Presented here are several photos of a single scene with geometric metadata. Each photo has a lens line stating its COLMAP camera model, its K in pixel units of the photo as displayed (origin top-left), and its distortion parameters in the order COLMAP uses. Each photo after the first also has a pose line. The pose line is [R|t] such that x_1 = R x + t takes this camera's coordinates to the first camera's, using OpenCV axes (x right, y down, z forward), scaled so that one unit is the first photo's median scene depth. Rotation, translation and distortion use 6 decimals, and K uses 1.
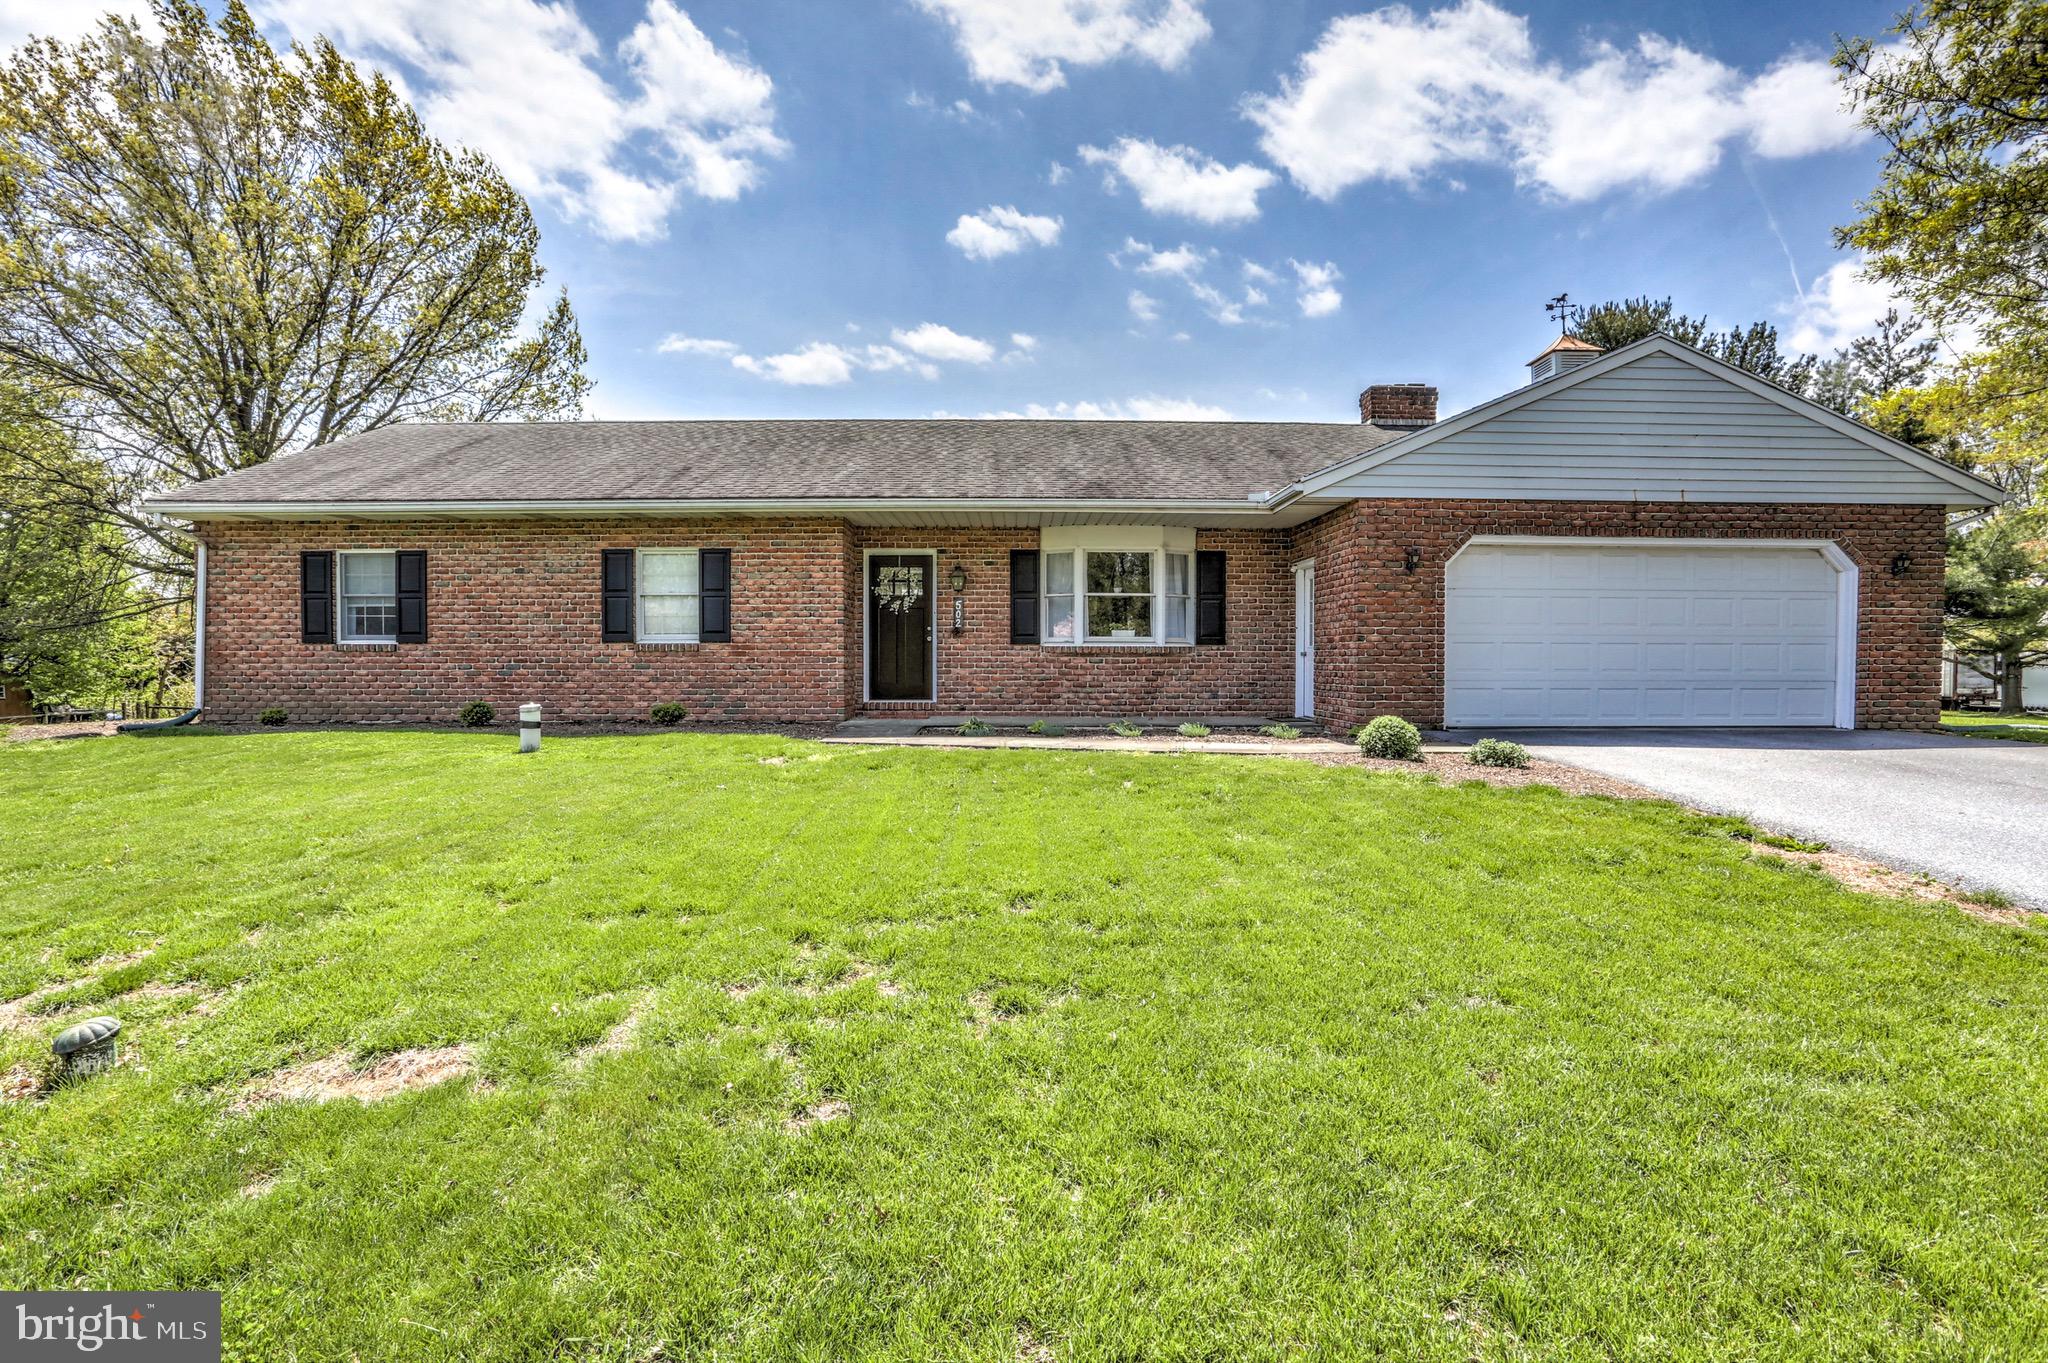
lens RADIAL K [[1009.7, 0, 1007.3], [0, 1009.7, 674.9], [0, 0, 1]] dist [-0.075759, 0.029738]
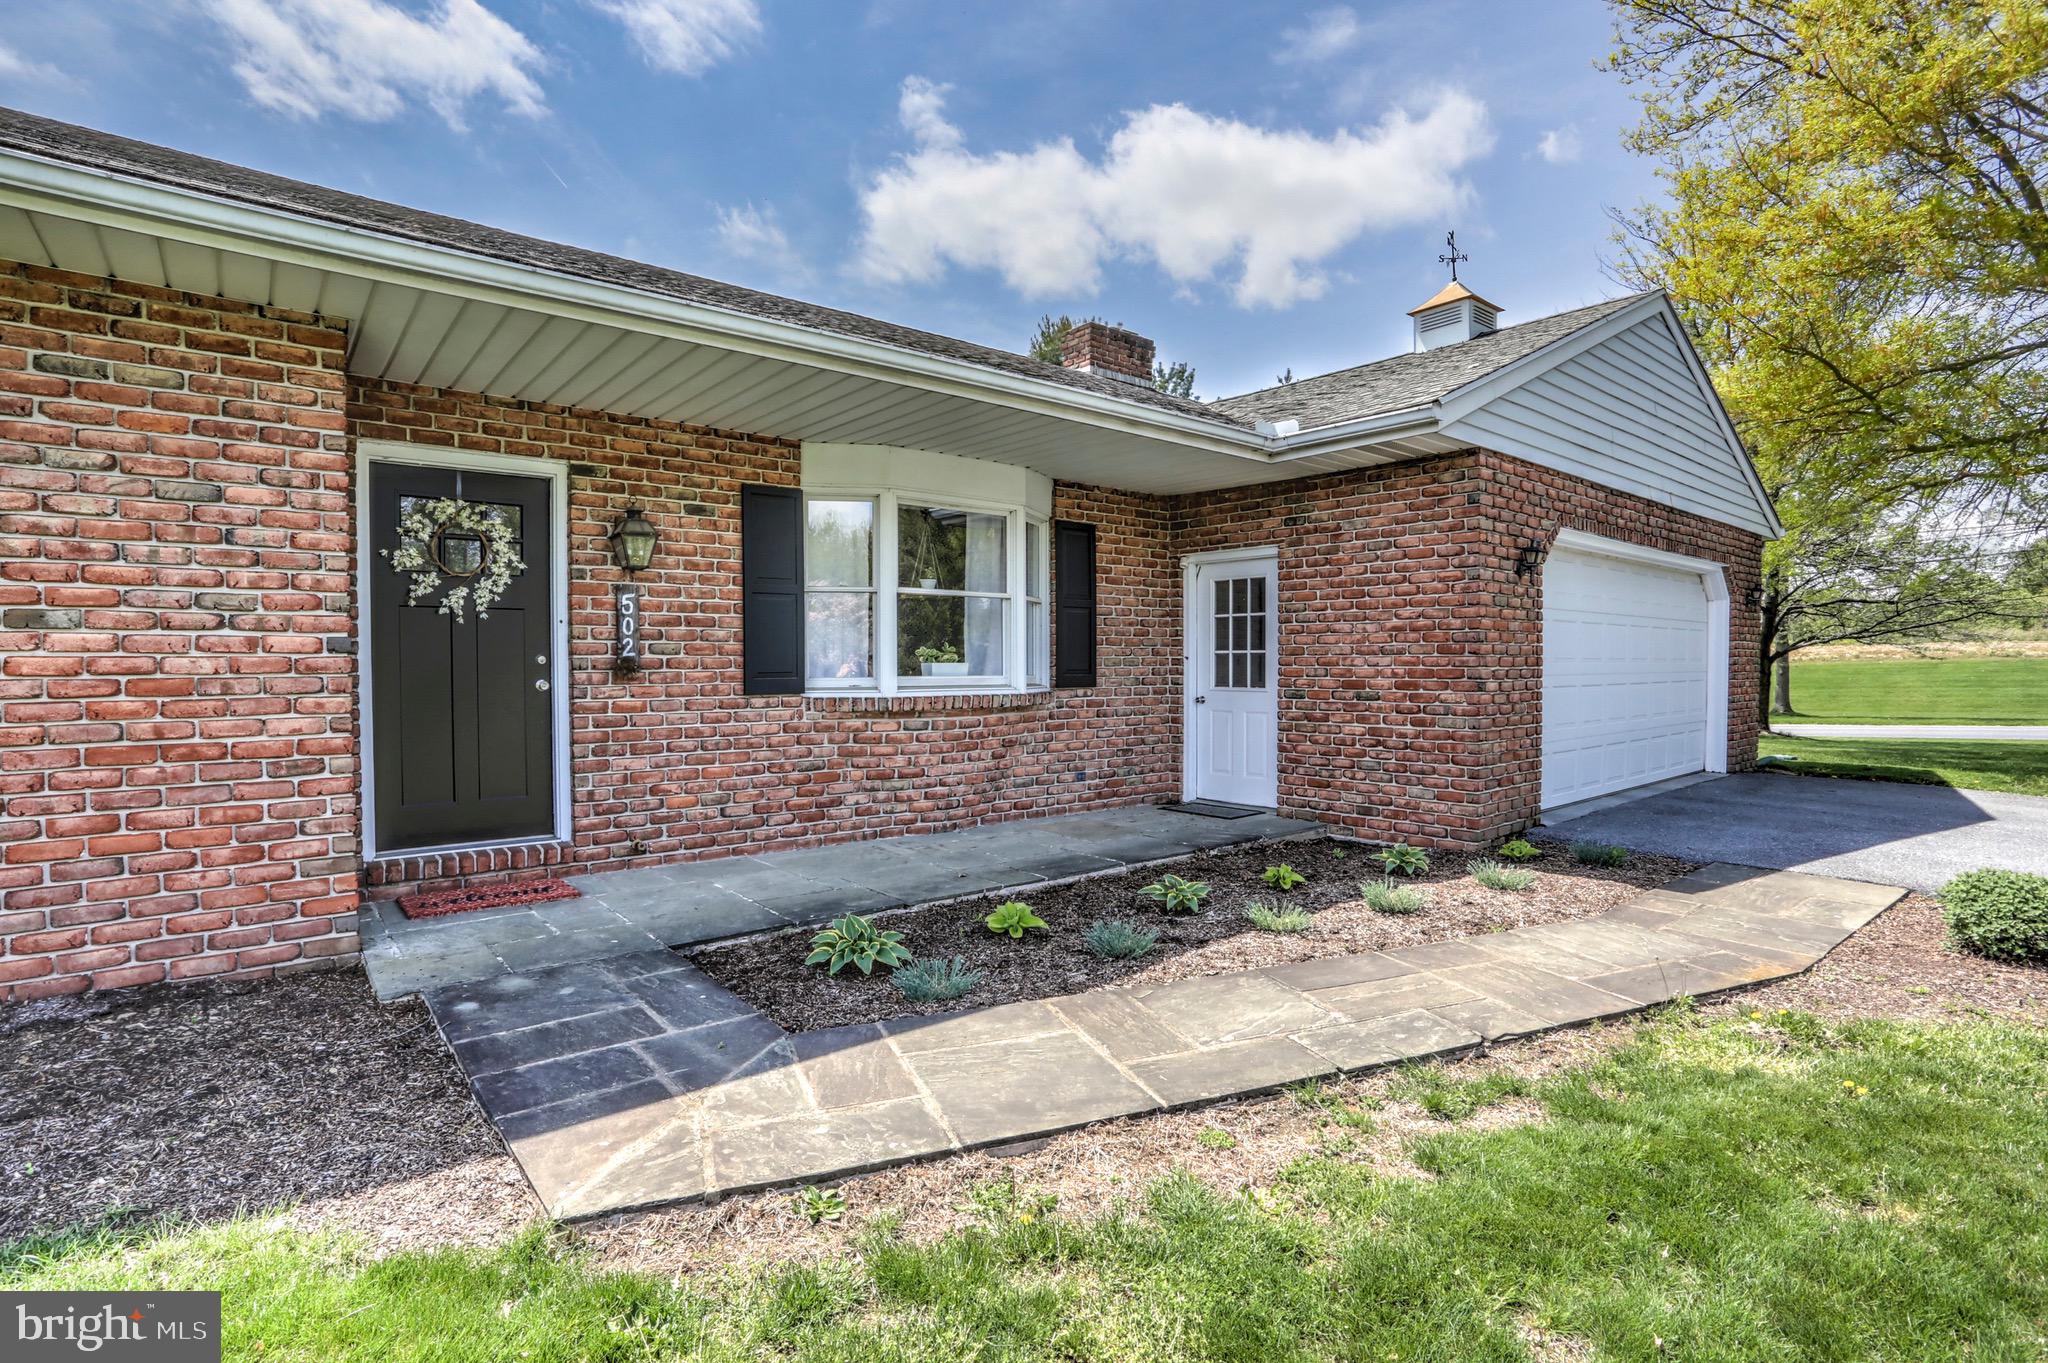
lens RADIAL K [[1009.7, 0, 1033.7], [0, 1009.7, 678.6], [0, 0, 1]] dist [-0.075759, 0.029738]
pose [[0.772344, -0.013508, 0.635061, -0.191416], [0.012471, 0.999904, 0.006101, -0.041330], [-0.635082, 0.003207, 0.772438, 0.614511]]
